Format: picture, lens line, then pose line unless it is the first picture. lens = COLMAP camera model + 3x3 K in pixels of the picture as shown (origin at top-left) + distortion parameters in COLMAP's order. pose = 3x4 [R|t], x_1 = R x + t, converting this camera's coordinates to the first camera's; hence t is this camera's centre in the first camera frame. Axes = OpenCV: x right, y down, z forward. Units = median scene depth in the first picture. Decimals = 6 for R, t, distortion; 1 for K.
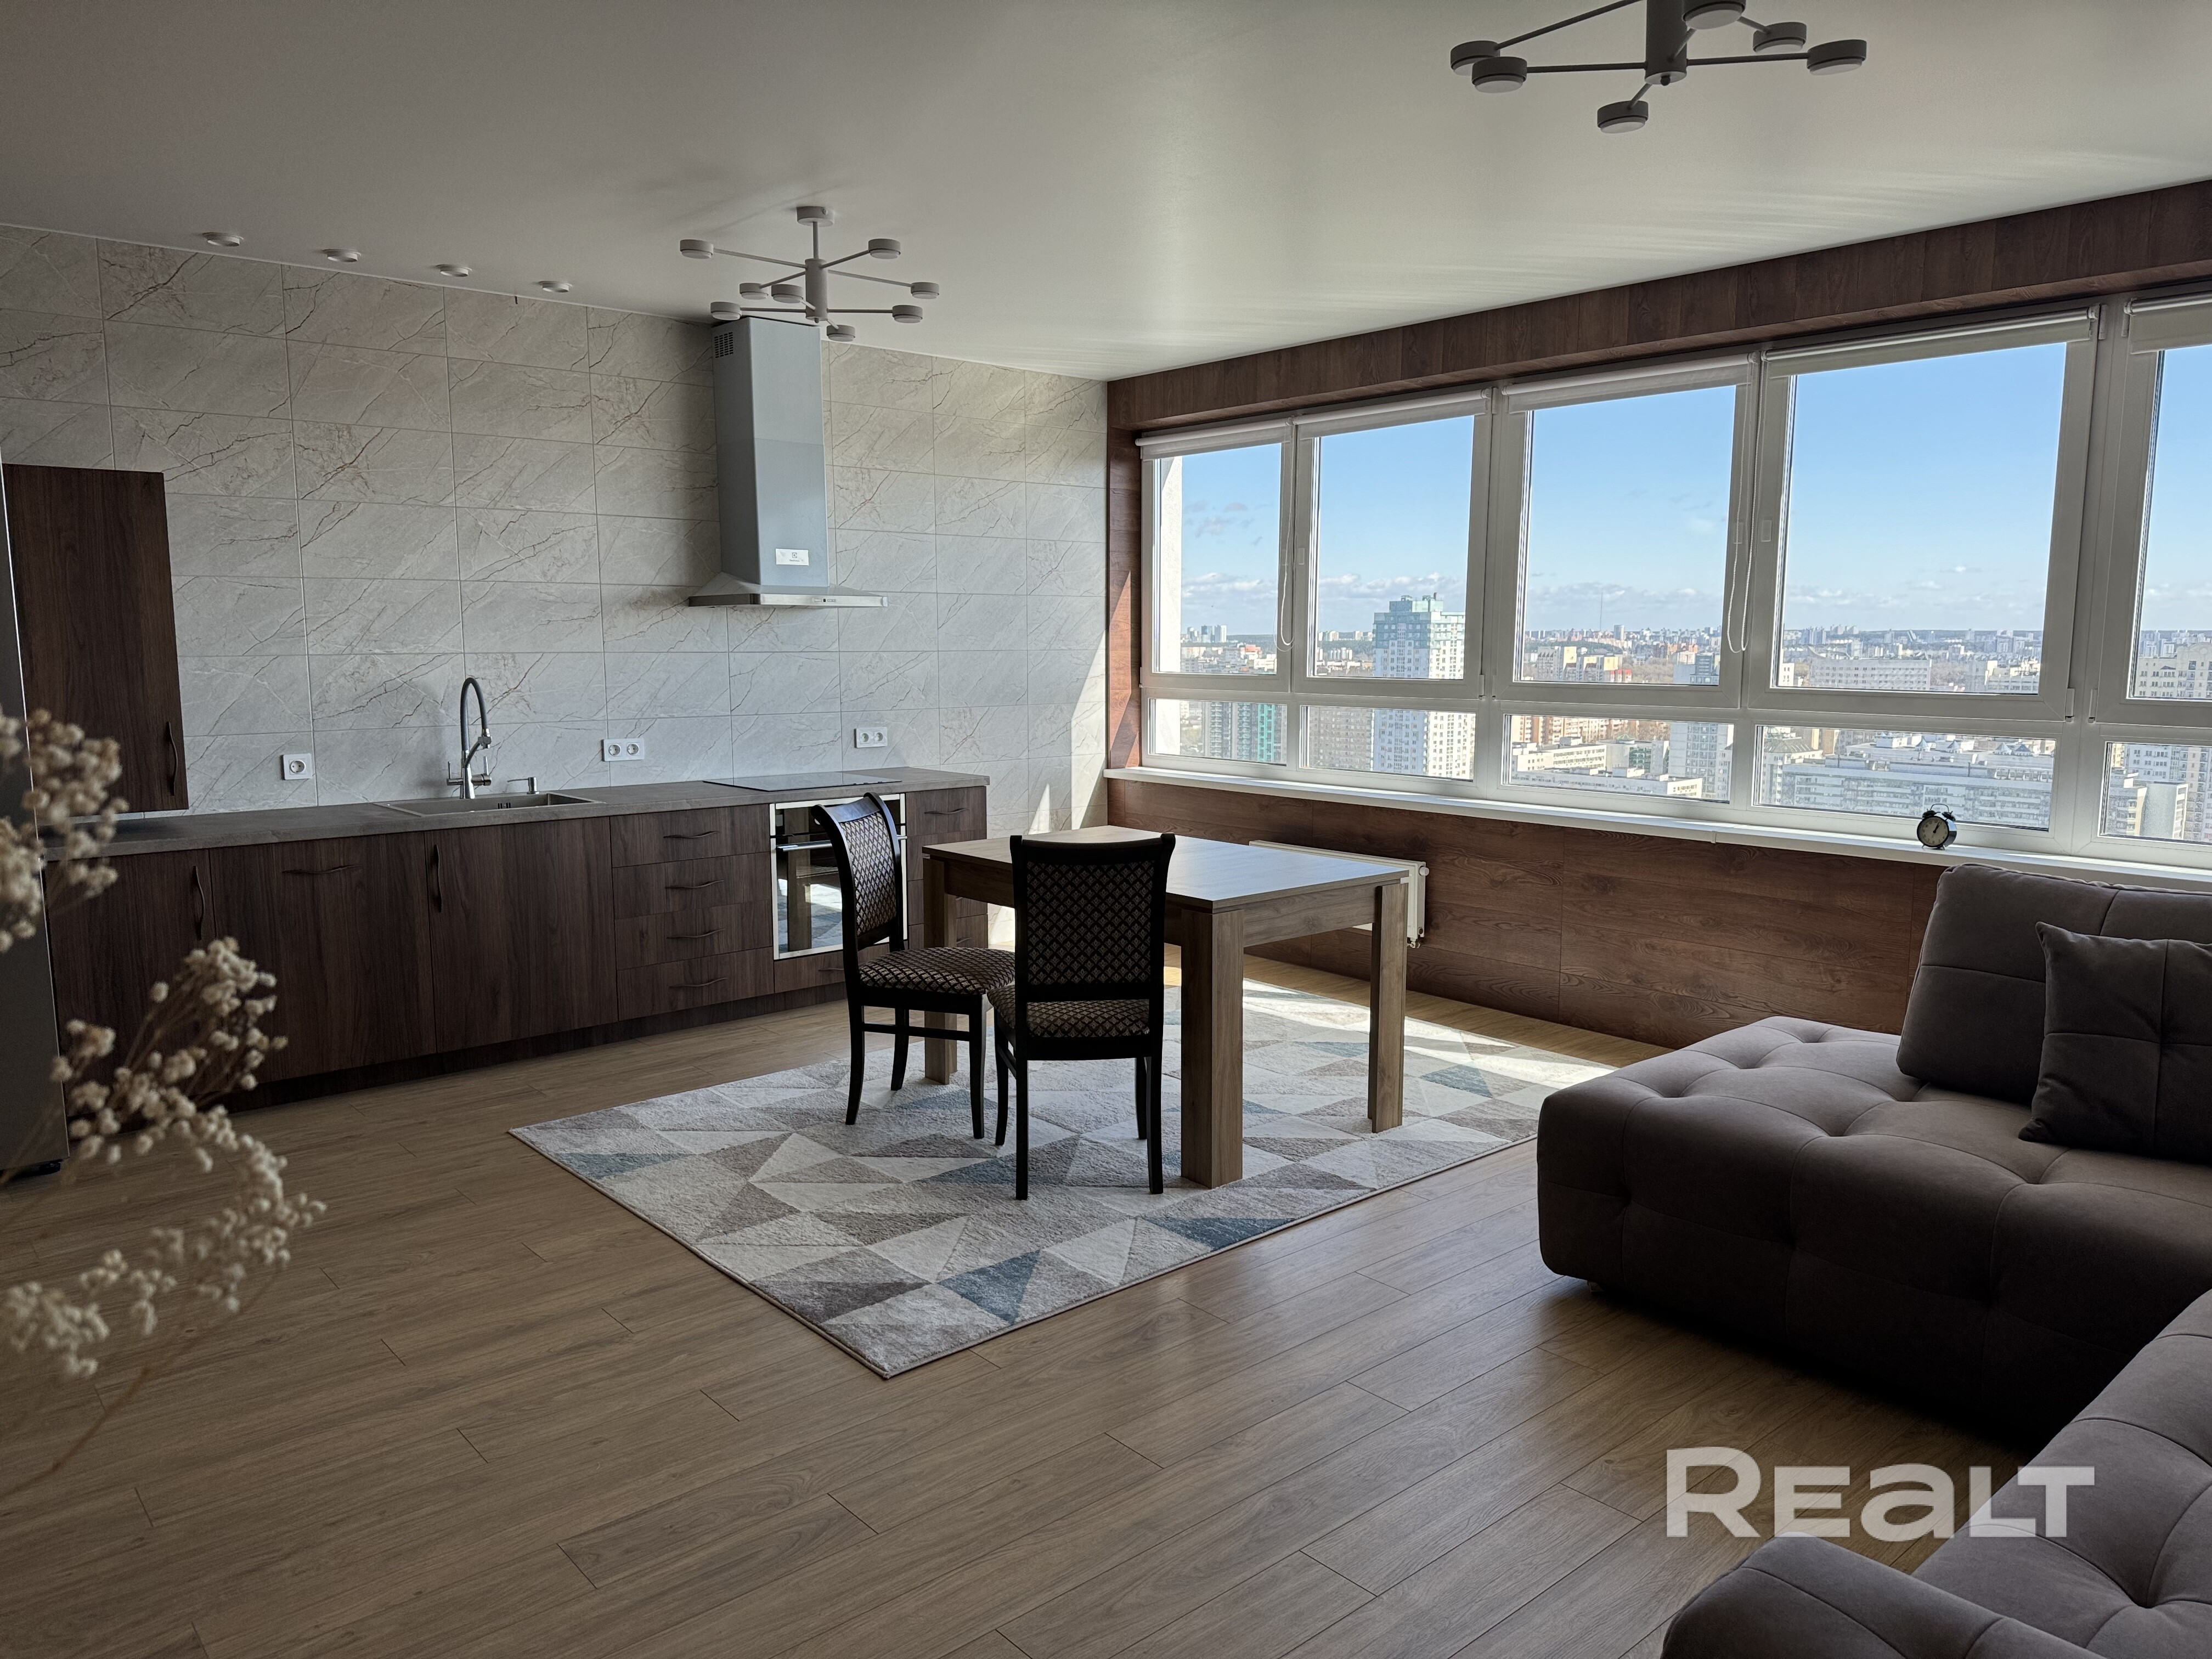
lens RADIAL K [[1555.4, 0, 1106.0], [0, 1555.4, 829.5], [0, 0, 1]] dist [0.172153, -0.251450]
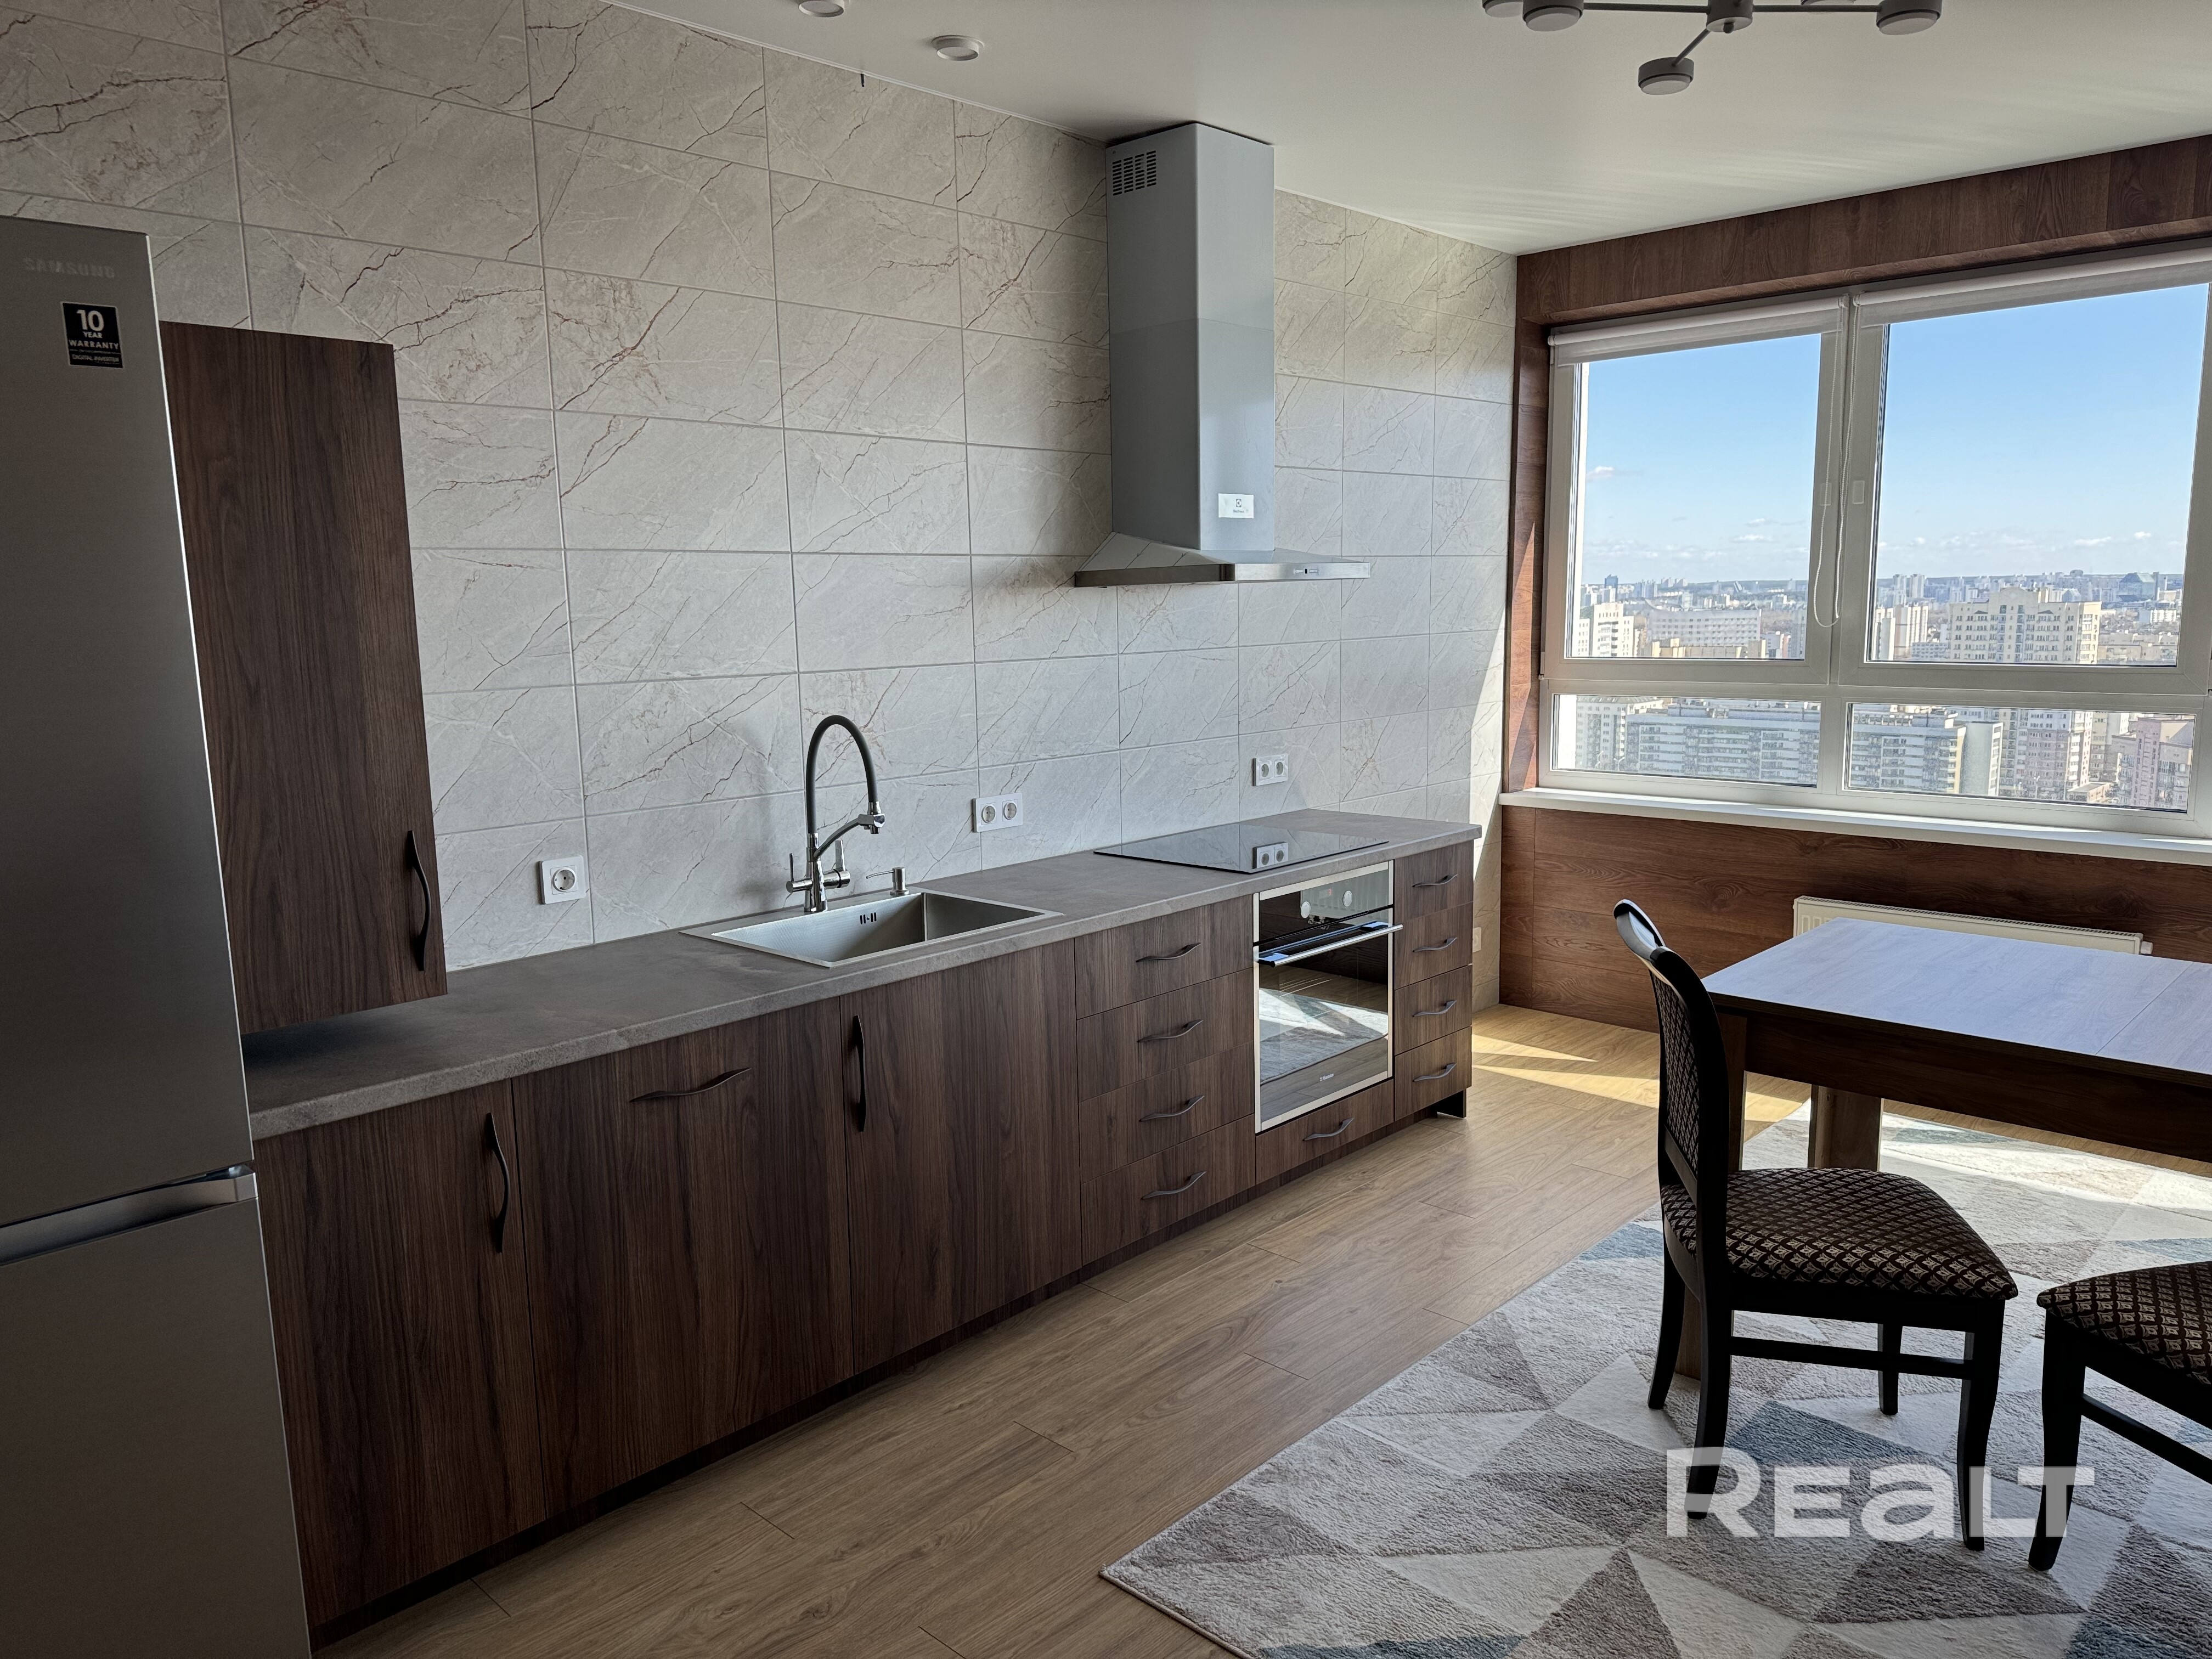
lens RADIAL K [[1575.5, 0, 1148.2], [0, 1575.5, 822.9], [0, 0, 1]] dist [0.180686, -0.263132]
pose [[0.993030, -0.032645, 0.113249, -0.329845], [0.030610, 0.999338, 0.019661, -0.058987], [-0.113815, -0.016057, 0.993372, 0.366662]]
